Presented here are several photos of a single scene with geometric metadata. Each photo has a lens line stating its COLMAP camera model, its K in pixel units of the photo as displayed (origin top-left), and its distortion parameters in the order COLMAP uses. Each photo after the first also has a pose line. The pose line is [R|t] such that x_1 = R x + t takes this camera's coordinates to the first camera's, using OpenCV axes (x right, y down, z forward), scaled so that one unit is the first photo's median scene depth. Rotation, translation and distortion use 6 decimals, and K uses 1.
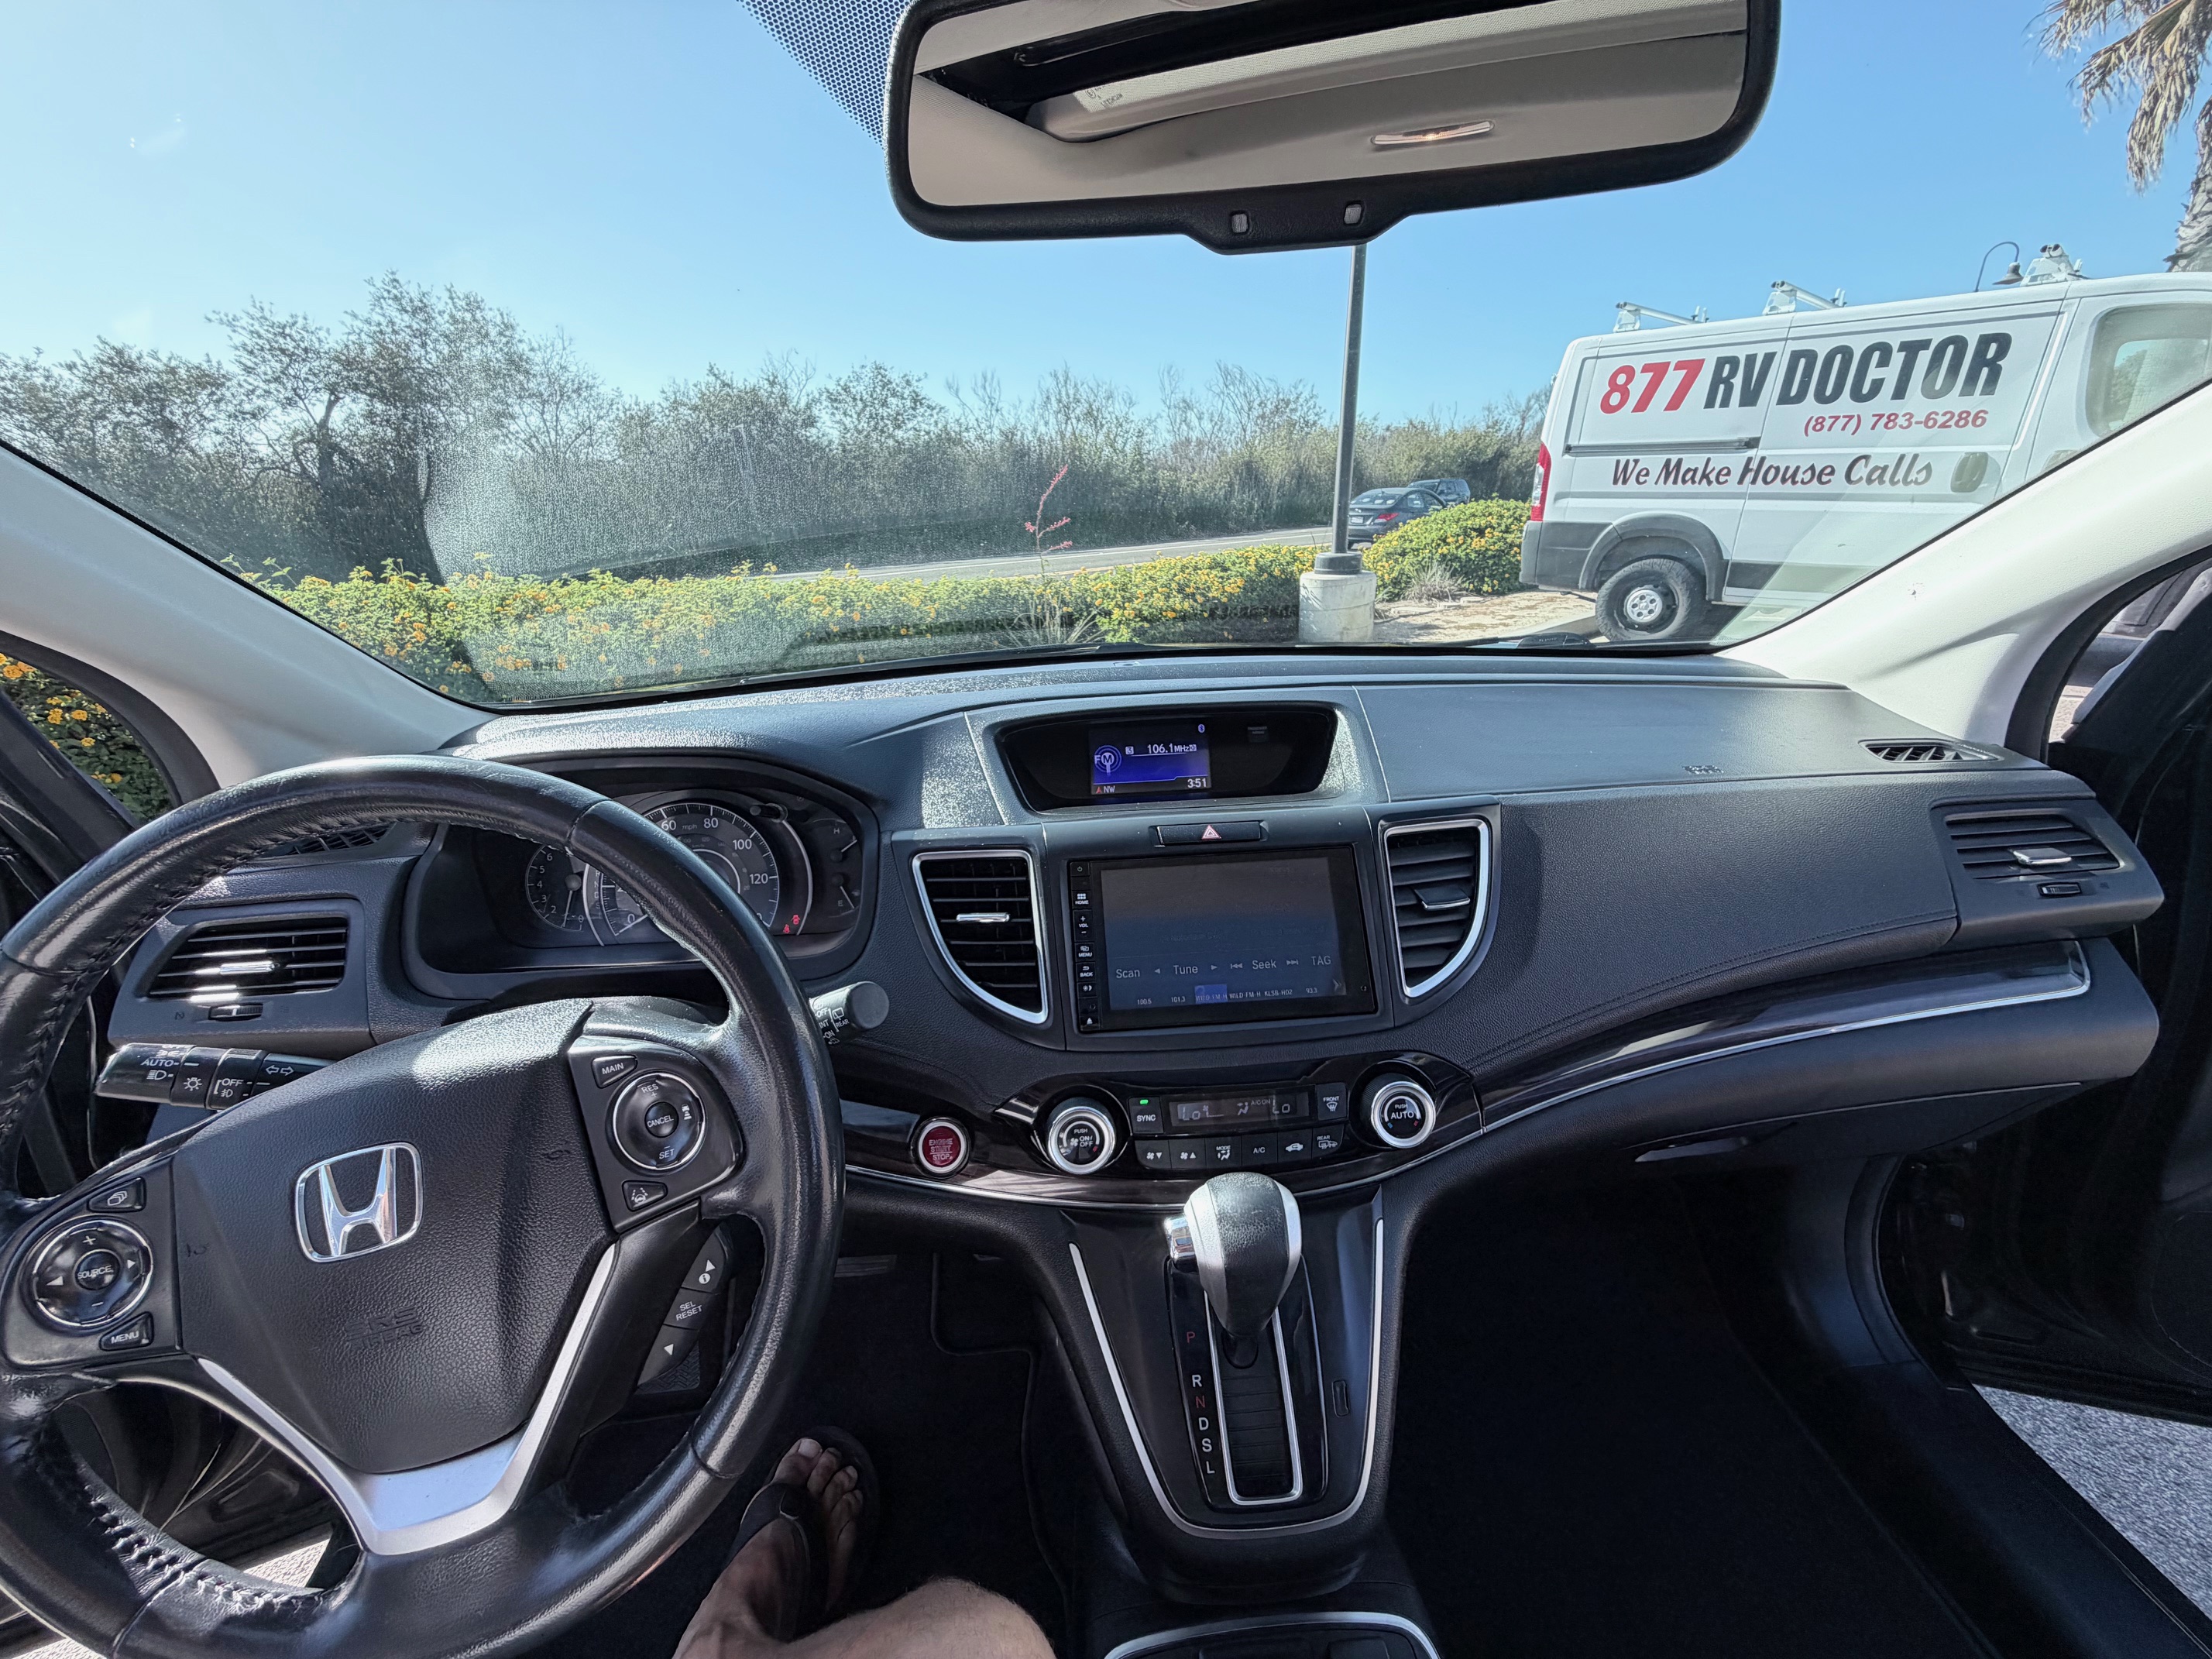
lens RADIAL K [[890.7, 0, 1114.2], [0, 890.7, 824.5], [0, 0, 1]] dist [0.001998, -0.003454]
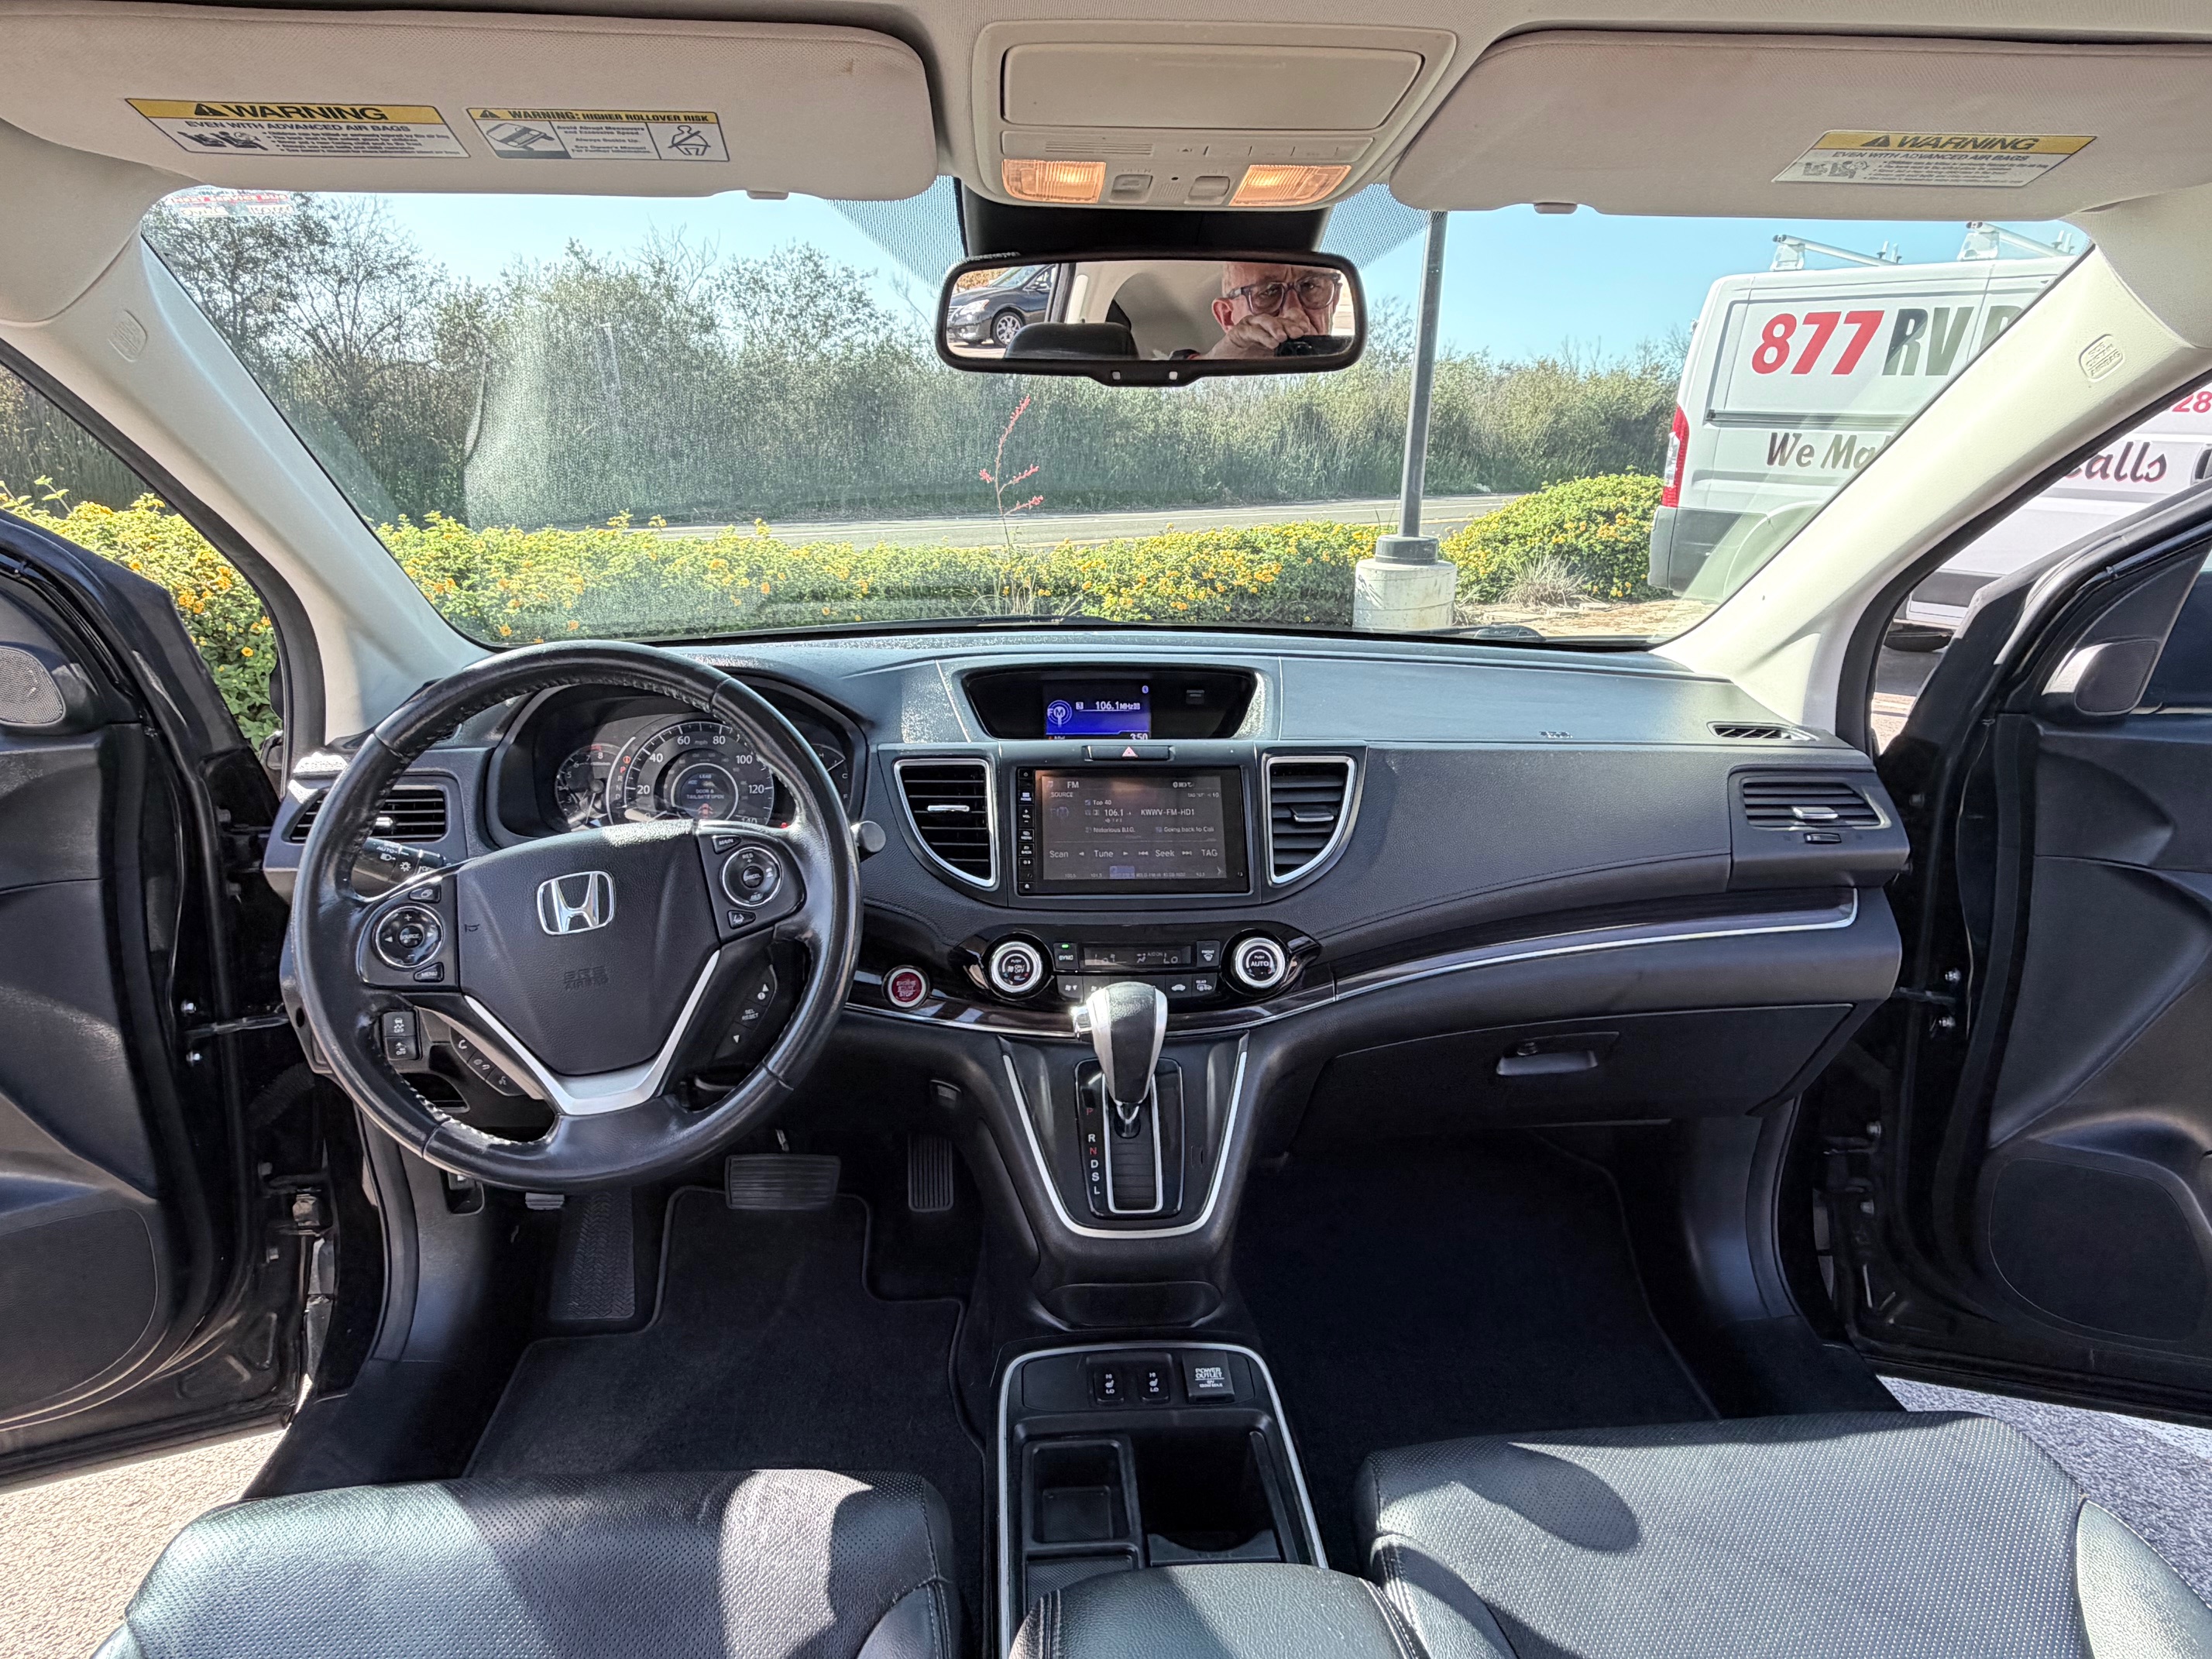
lens RADIAL K [[1287.0, 0, 1106.0], [0, 1287.0, 829.5], [0, 0, 1]] dist [-0.002354, -0.001546]
pose [[0.998938, 0.046004, 0.002692, 0.044633], [-0.045763, 0.997176, -0.059541, 0.138336], [-0.005424, 0.059355, 0.998222, -0.501852]]
